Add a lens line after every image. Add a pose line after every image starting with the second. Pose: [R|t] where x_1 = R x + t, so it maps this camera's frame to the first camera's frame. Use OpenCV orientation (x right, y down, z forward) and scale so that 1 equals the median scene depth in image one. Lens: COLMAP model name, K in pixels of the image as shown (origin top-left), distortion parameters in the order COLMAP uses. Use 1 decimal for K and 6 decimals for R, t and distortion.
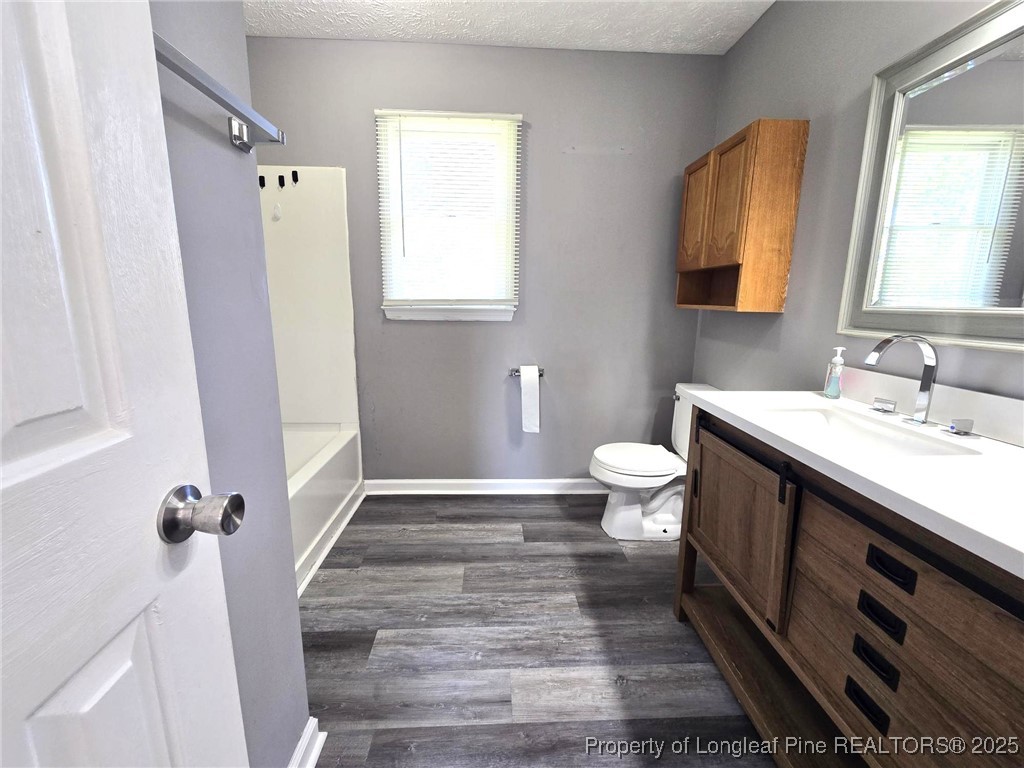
lens RADIAL K [[414.3, 0, 508.3], [0, 414.3, 381.8], [0, 0, 1]] dist [-0.001783, -0.000477]
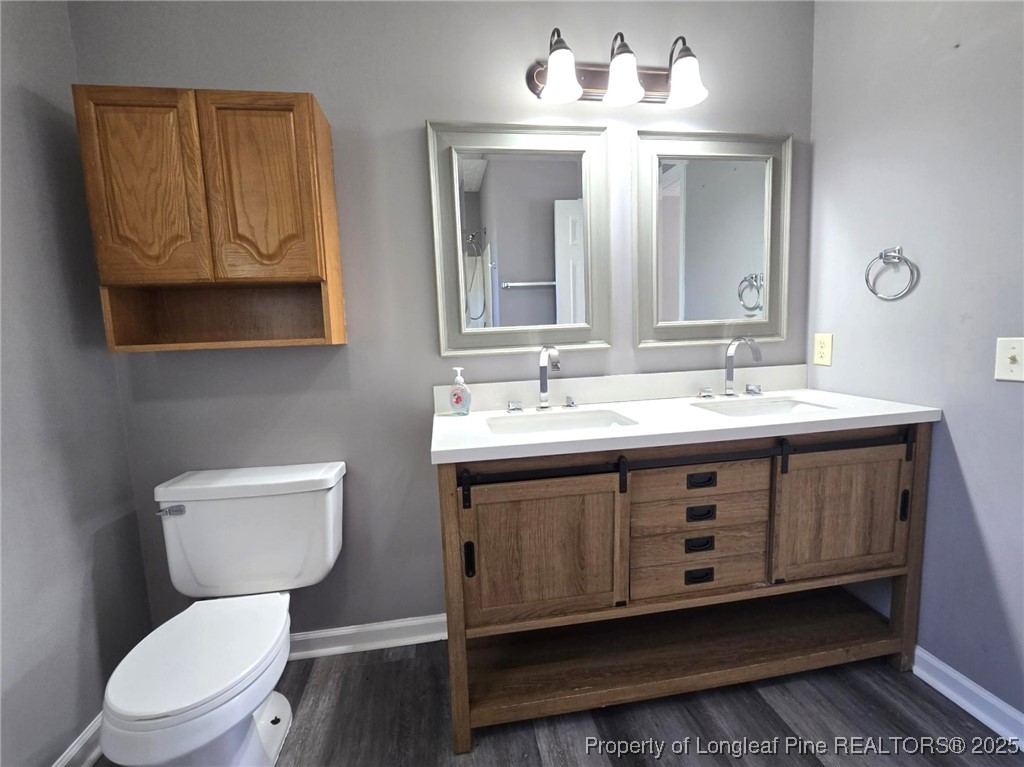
lens RADIAL K [[414.3, 0, 508.3], [0, 414.3, 381.3], [0, 0, 1]] dist [-0.001783, -0.000477]
pose [[-0.106588, -0.122754, 0.986697, -0.355664], [0.233365, 0.961542, 0.144834, -0.219394], [-0.966530, 0.245698, -0.073843, 1.205703]]
